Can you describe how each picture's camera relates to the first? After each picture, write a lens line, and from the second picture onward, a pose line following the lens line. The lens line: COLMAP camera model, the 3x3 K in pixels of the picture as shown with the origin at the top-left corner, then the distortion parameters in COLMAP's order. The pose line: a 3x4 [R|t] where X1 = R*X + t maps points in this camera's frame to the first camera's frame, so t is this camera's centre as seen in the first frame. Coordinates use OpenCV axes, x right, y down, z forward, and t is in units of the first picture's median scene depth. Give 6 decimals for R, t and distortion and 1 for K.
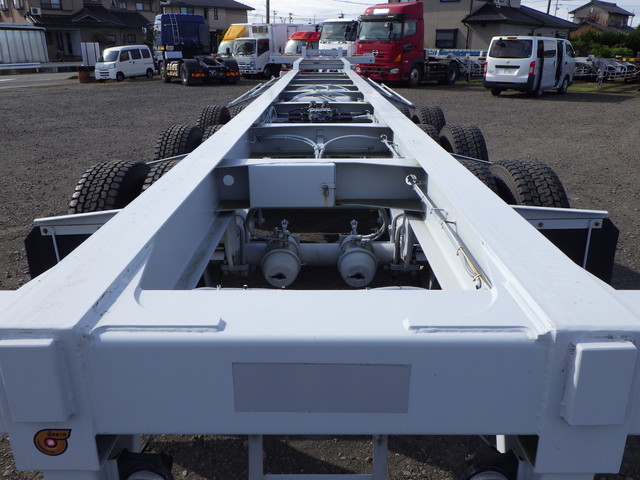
lens RADIAL K [[531.6, 0, 320.0], [0, 531.6, 240.0], [0, 0, 1]] dist [0.006035, -0.008043]
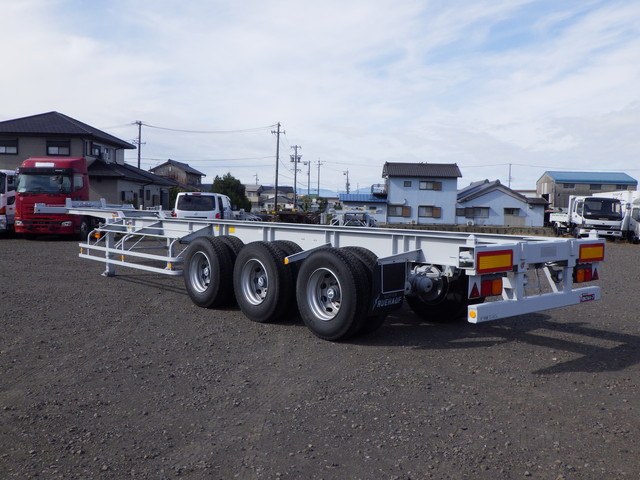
lens RADIAL K [[643.4, 0, 320.0], [0, 643.4, 240.0], [0, 0, 1]] dist [0.008282, 0.002745]
pose [[0.755719, -0.026756, 0.654349, -0.218595], [0.212987, 0.954889, -0.206938, 0.035978], [-0.619295, 0.295755, 0.727326, -0.088604]]
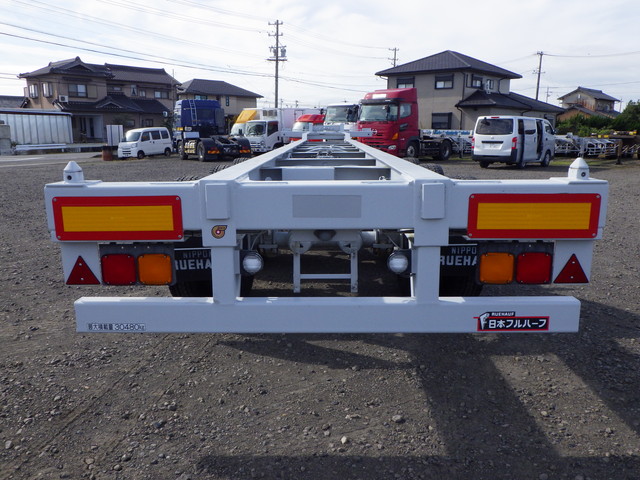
lens RADIAL K [[531.6, 0, 320.0], [0, 531.6, 240.0], [0, 0, 1]] dist [0.006035, -0.008043]
pose [[0.999963, -0.001544, -0.008517, -0.000305], [0.000275, 0.989120, -0.147112, 0.026605], [0.008651, 0.147104, 0.989083, -0.049310]]
